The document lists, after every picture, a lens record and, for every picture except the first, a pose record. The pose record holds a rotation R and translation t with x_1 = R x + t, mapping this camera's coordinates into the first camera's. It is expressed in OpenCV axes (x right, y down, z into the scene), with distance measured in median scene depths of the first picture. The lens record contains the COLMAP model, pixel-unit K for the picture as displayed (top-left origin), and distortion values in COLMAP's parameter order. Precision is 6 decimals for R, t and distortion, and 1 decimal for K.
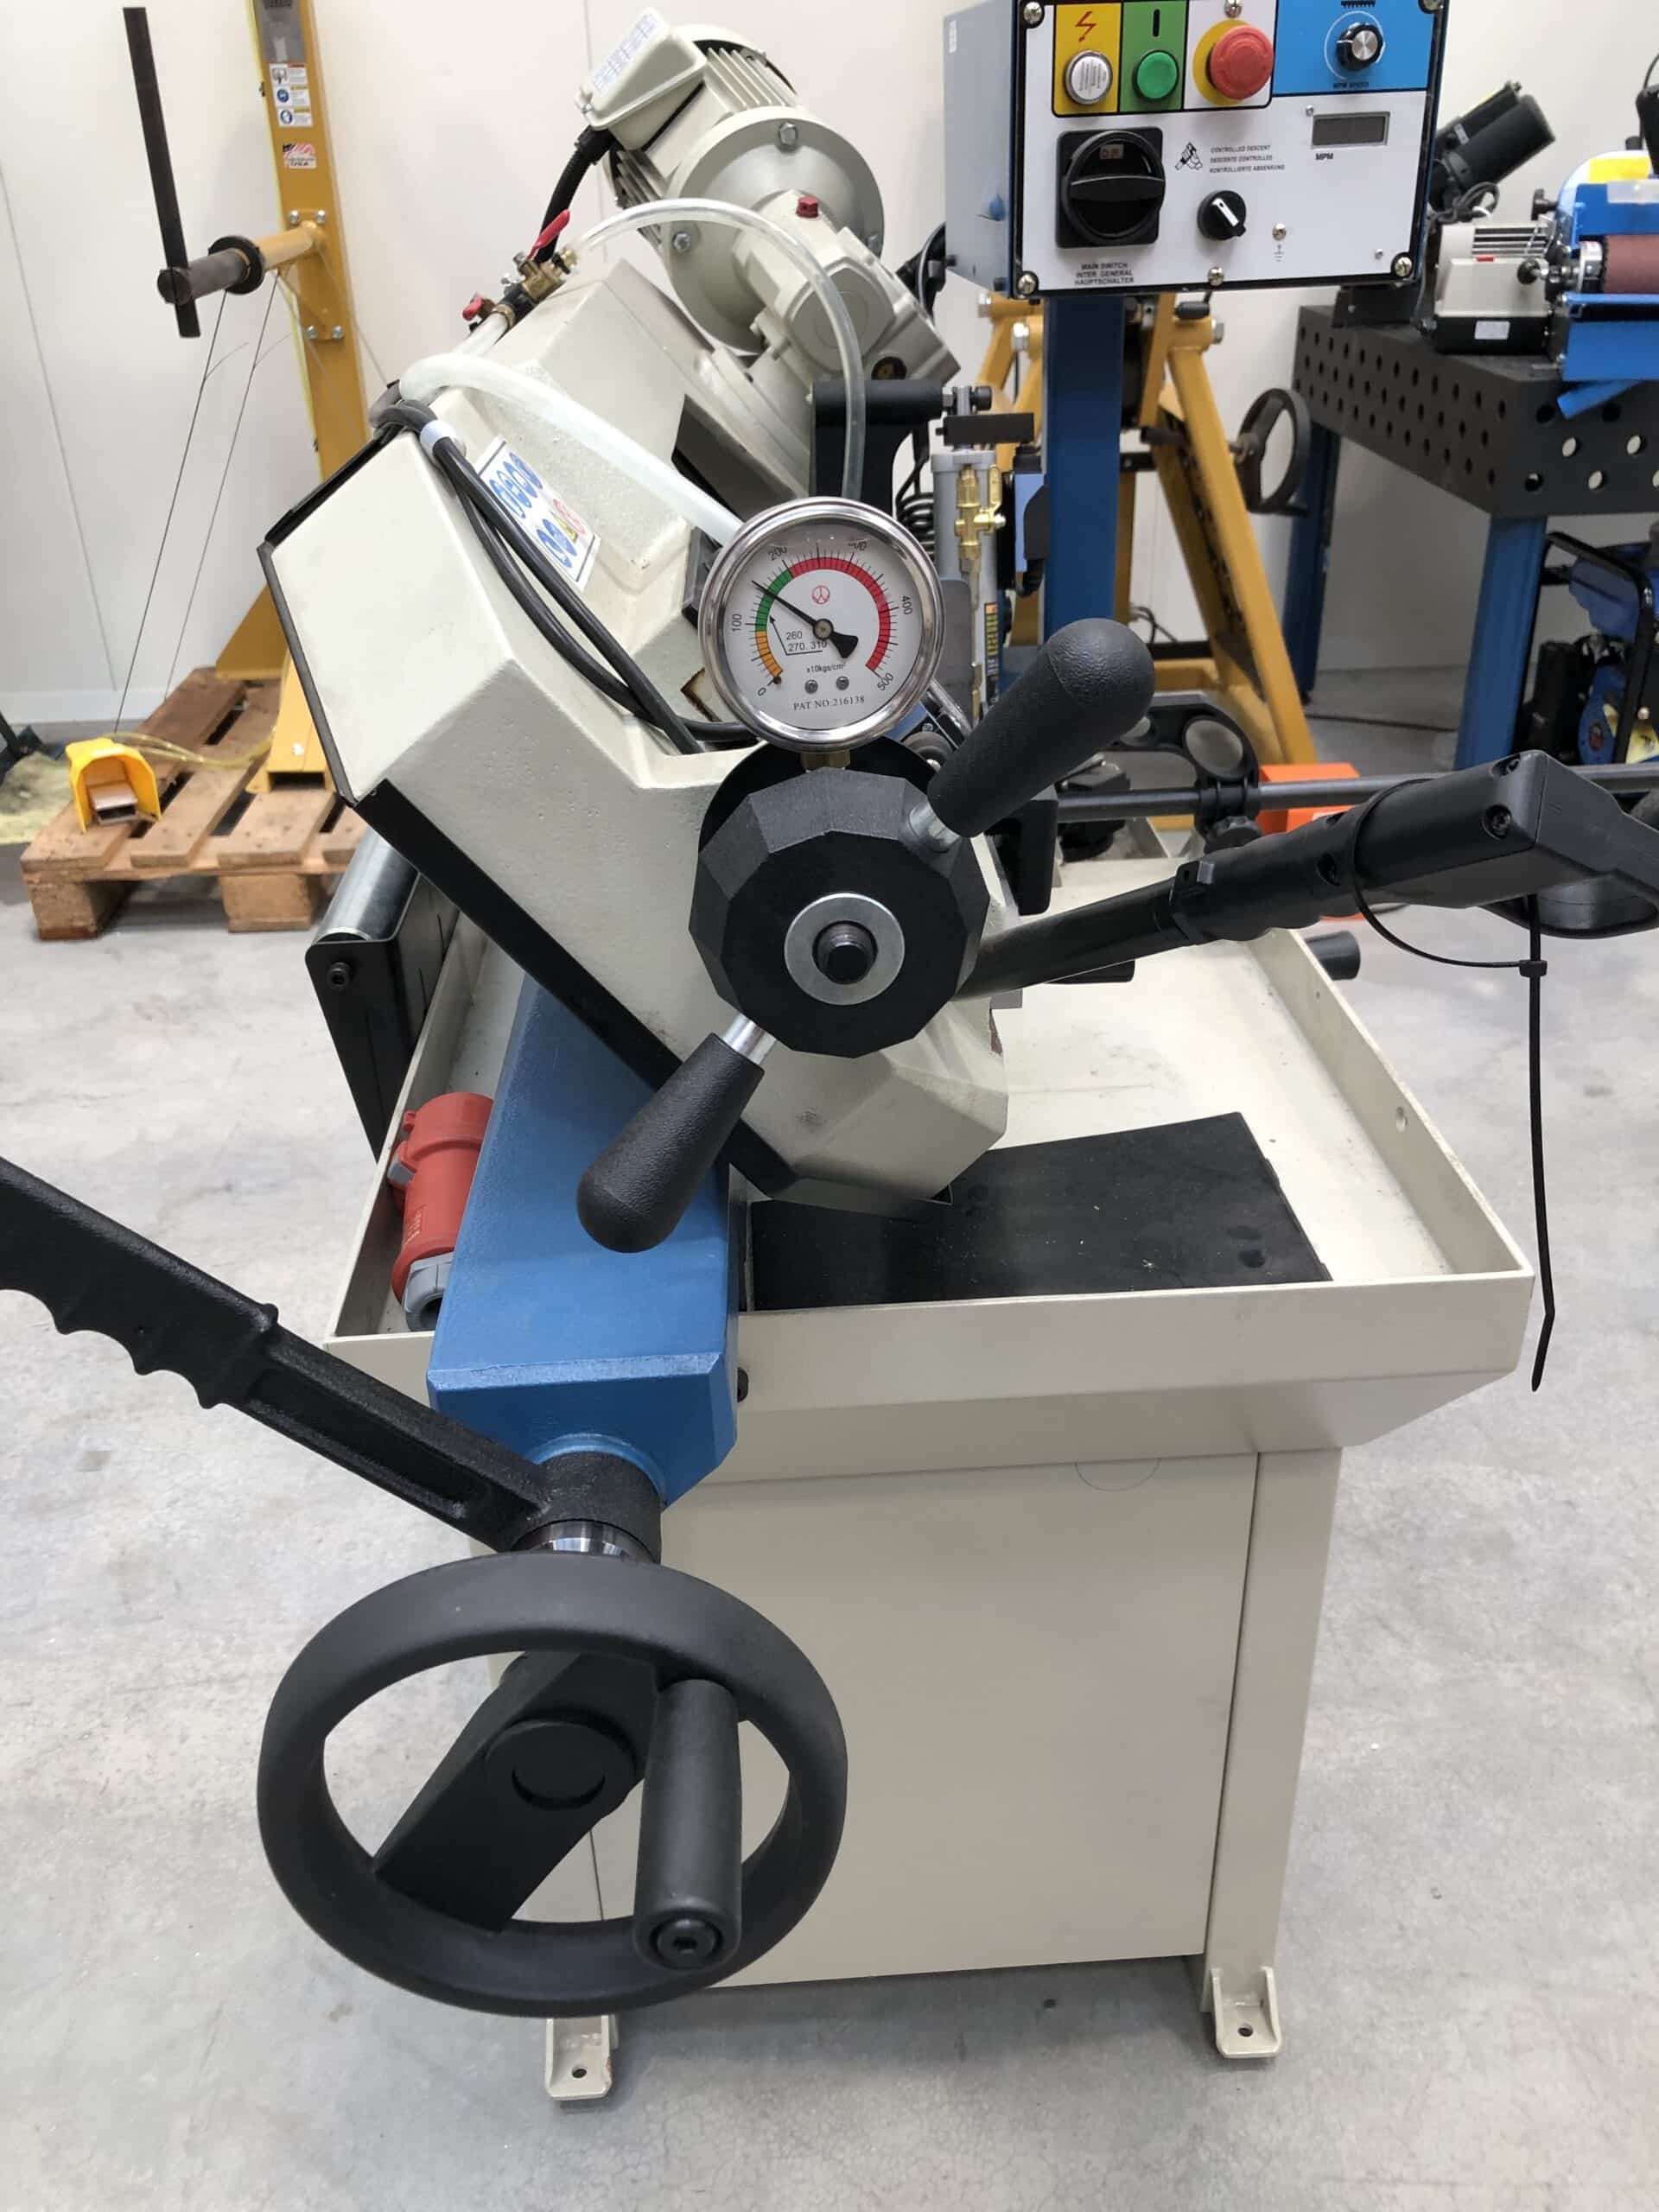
lens RADIAL K [[1783.8, 0, 841.4], [0, 1783.8, 1091.1], [0, 0, 1]] dist [0.010786, 0.003496]
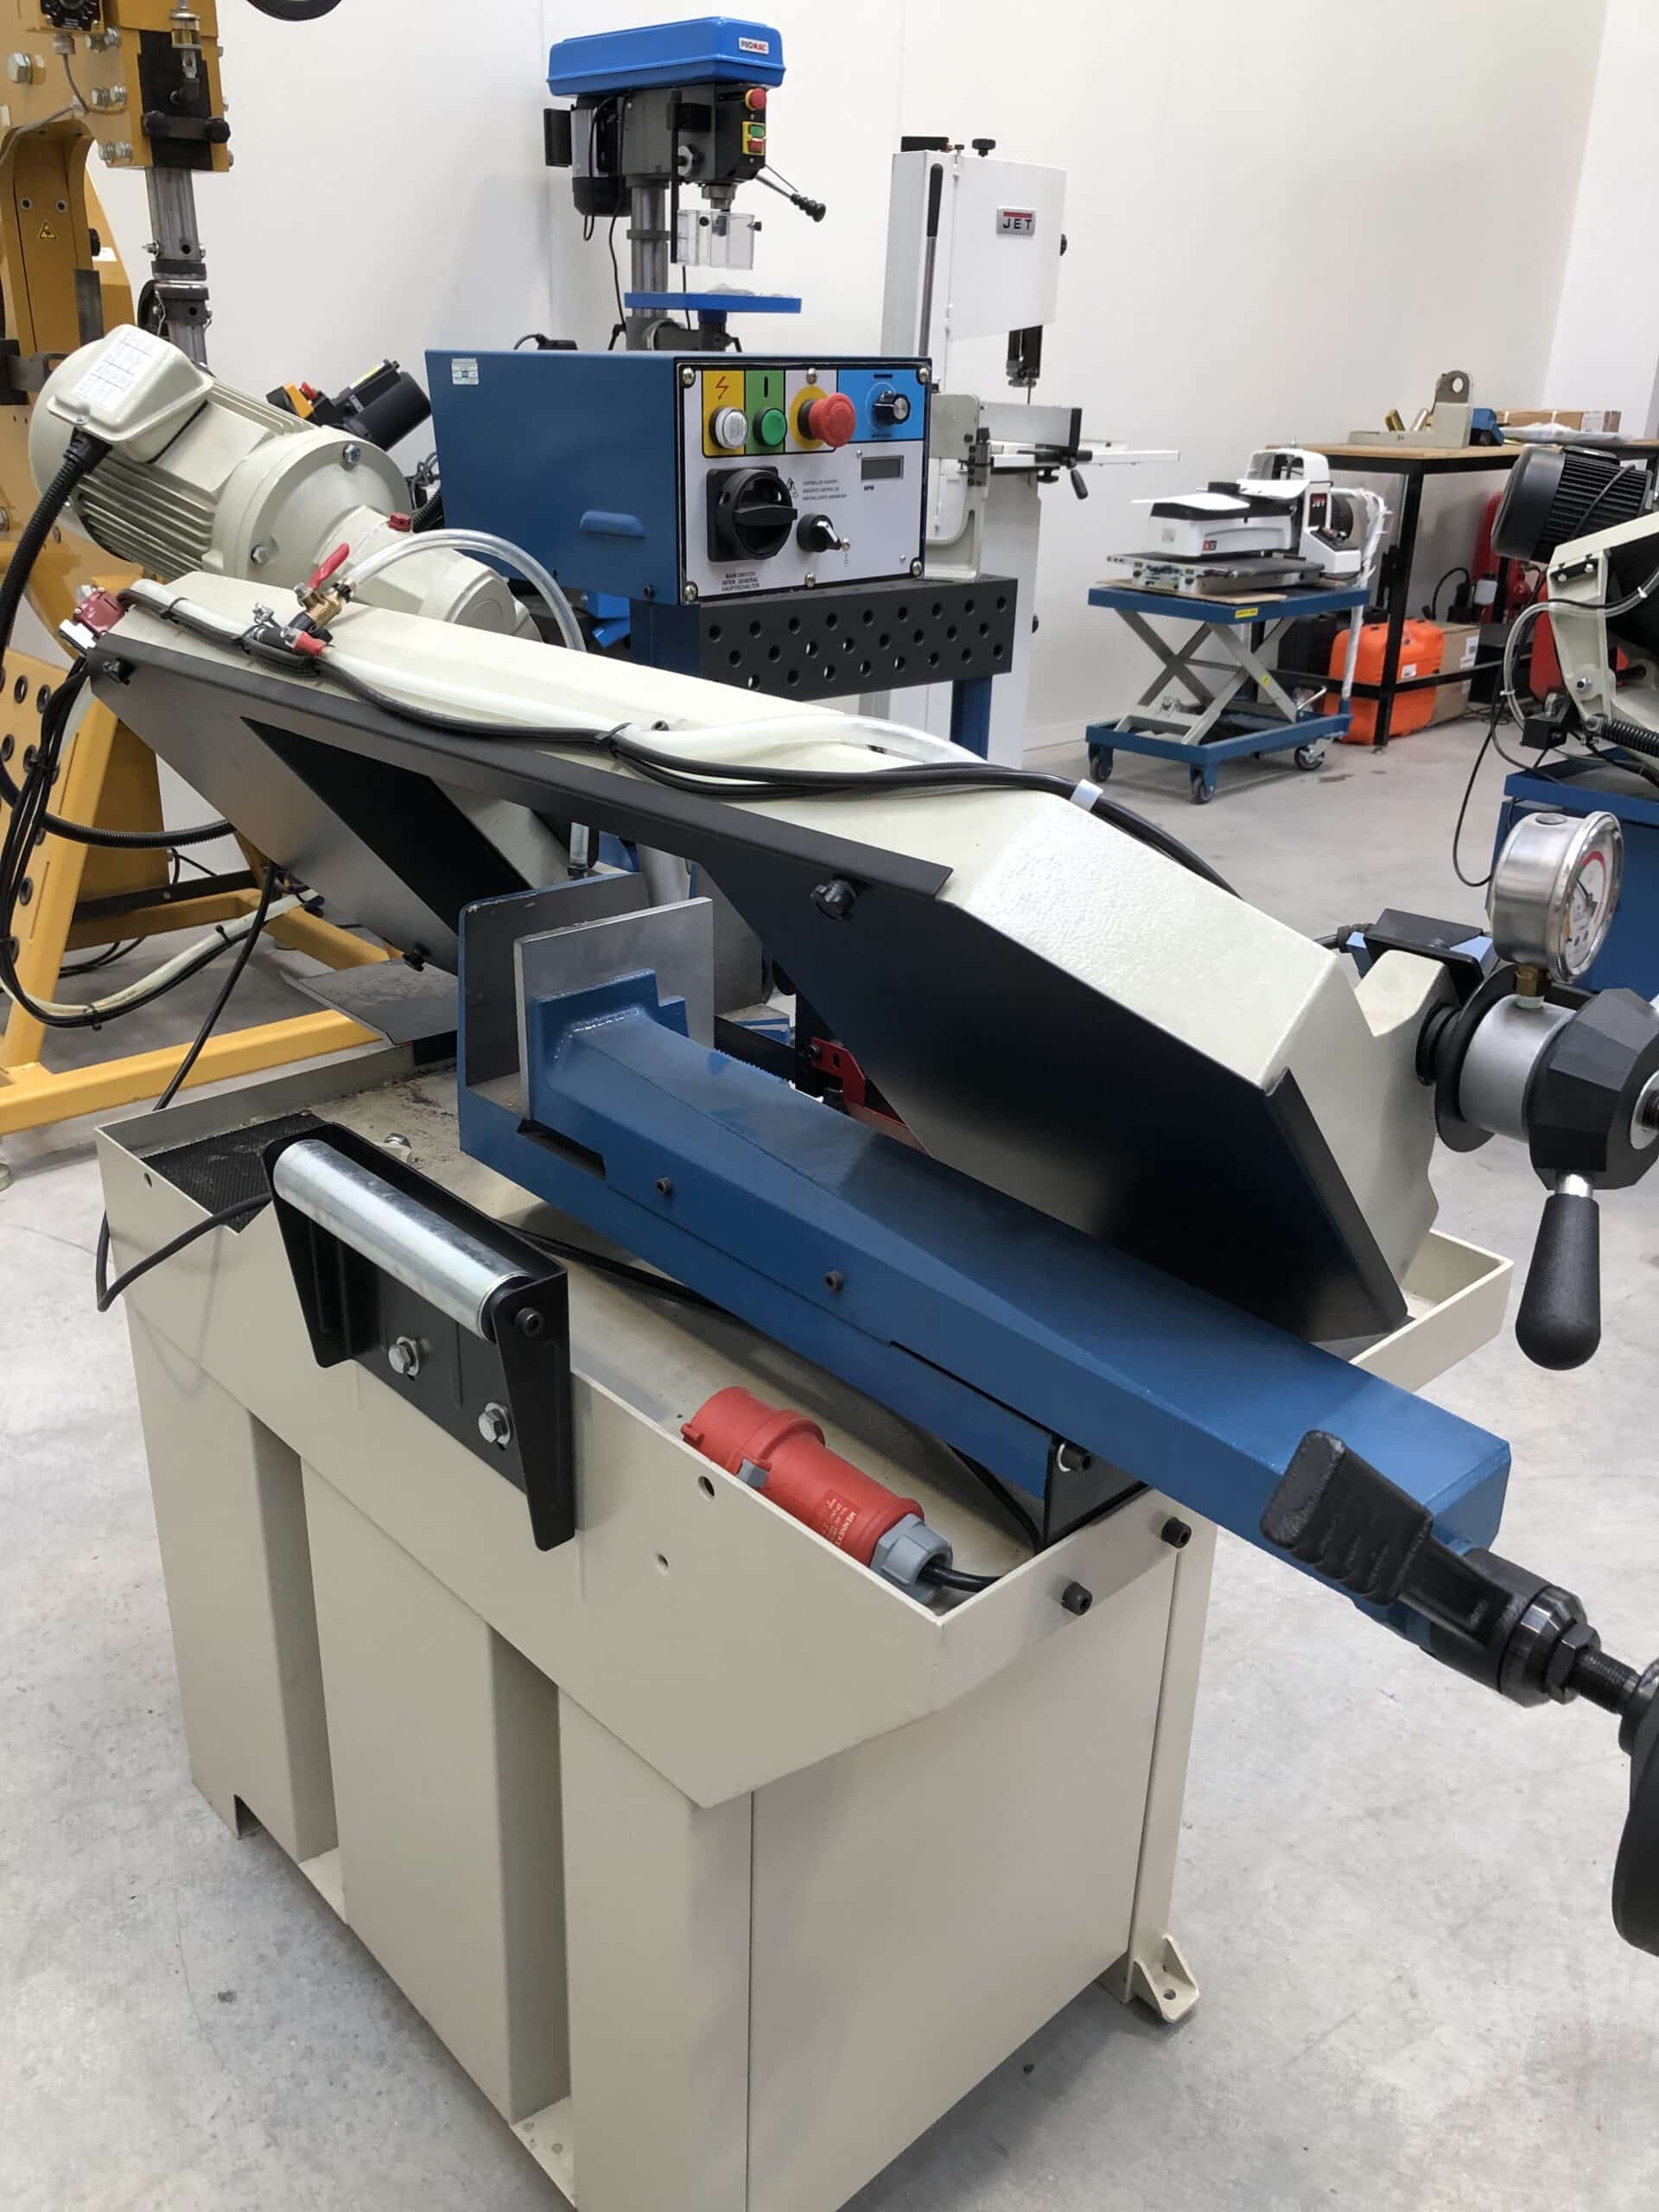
lens RADIAL K [[1783.8, 0, 841.4], [0, 1783.8, 1091.1], [0, 0, 1]] dist [0.010786, 0.003496]
pose [[0.775391, -0.202766, 0.598042, -0.583205], [0.266594, 0.963623, -0.018937, -0.095619], [-0.572447, 0.174118, 0.801241, 0.080492]]
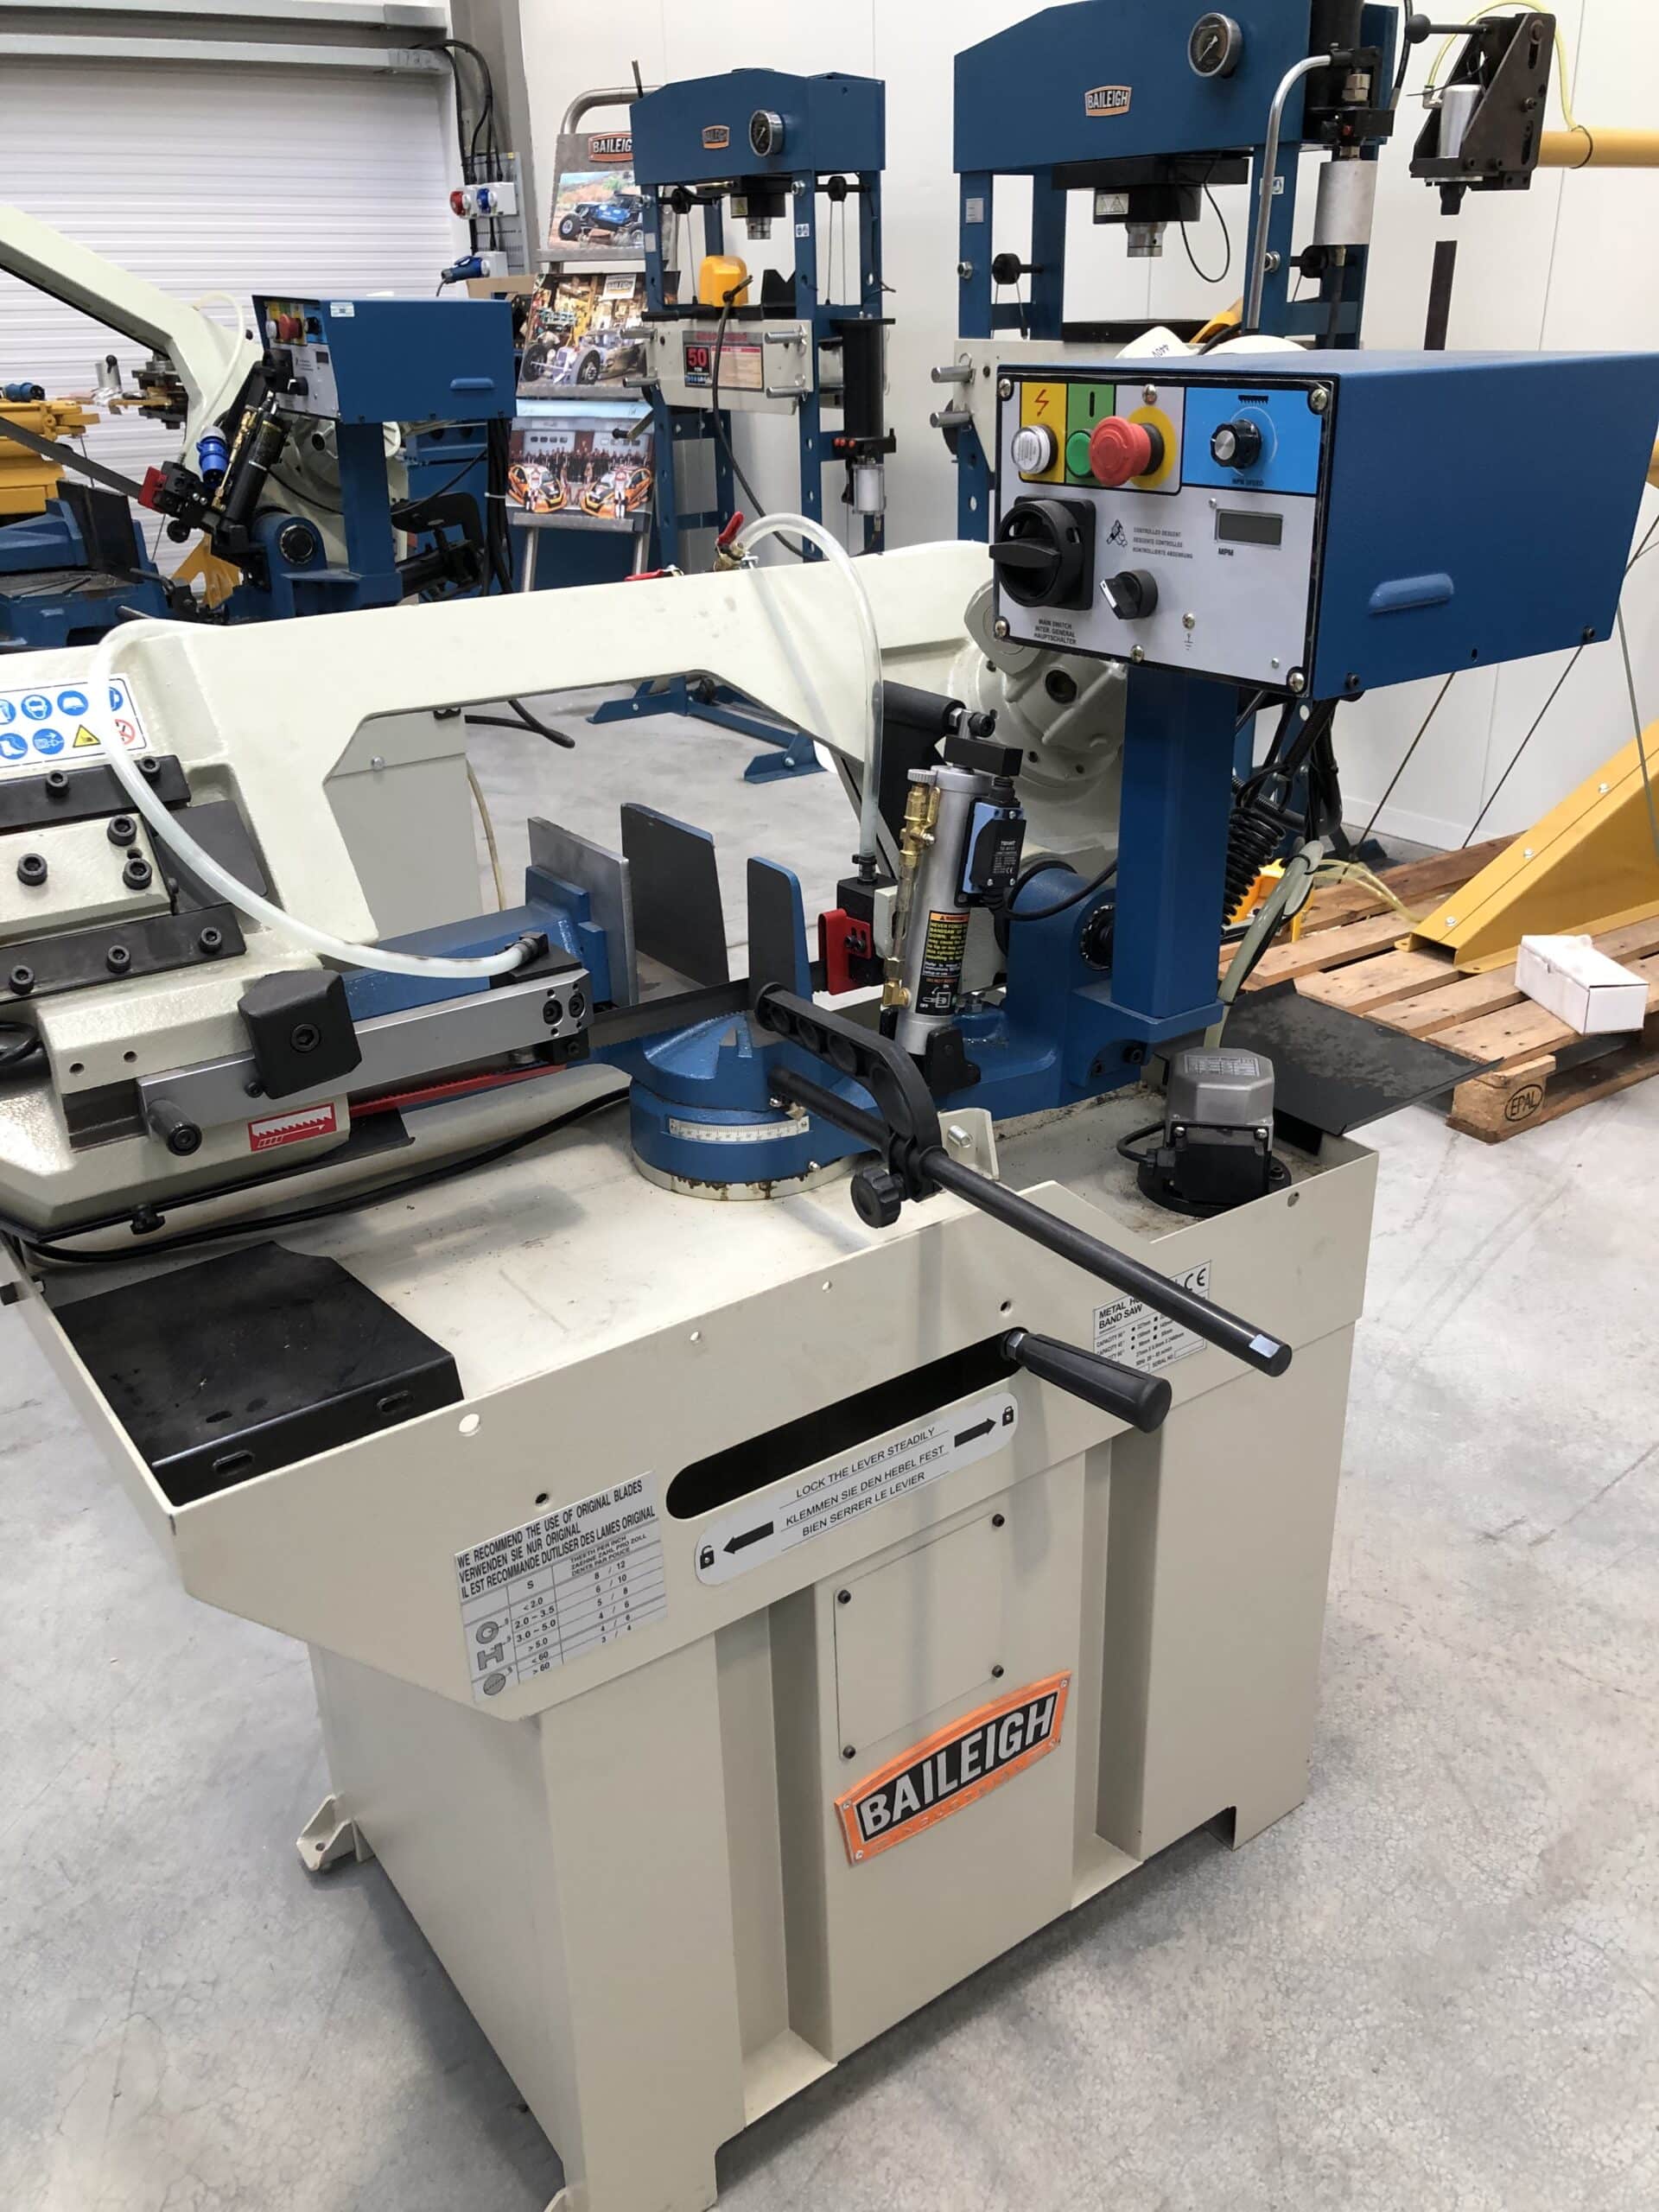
lens RADIAL K [[1783.8, 0, 841.4], [0, 1783.8, 1091.1], [0, 0, 1]] dist [0.010786, 0.003496]
pose [[0.543108, 0.363999, -0.756663, 0.951864], [-0.406648, 0.902442, 0.142249, -0.325506], [0.734623, 0.230439, 0.638143, 0.342308]]
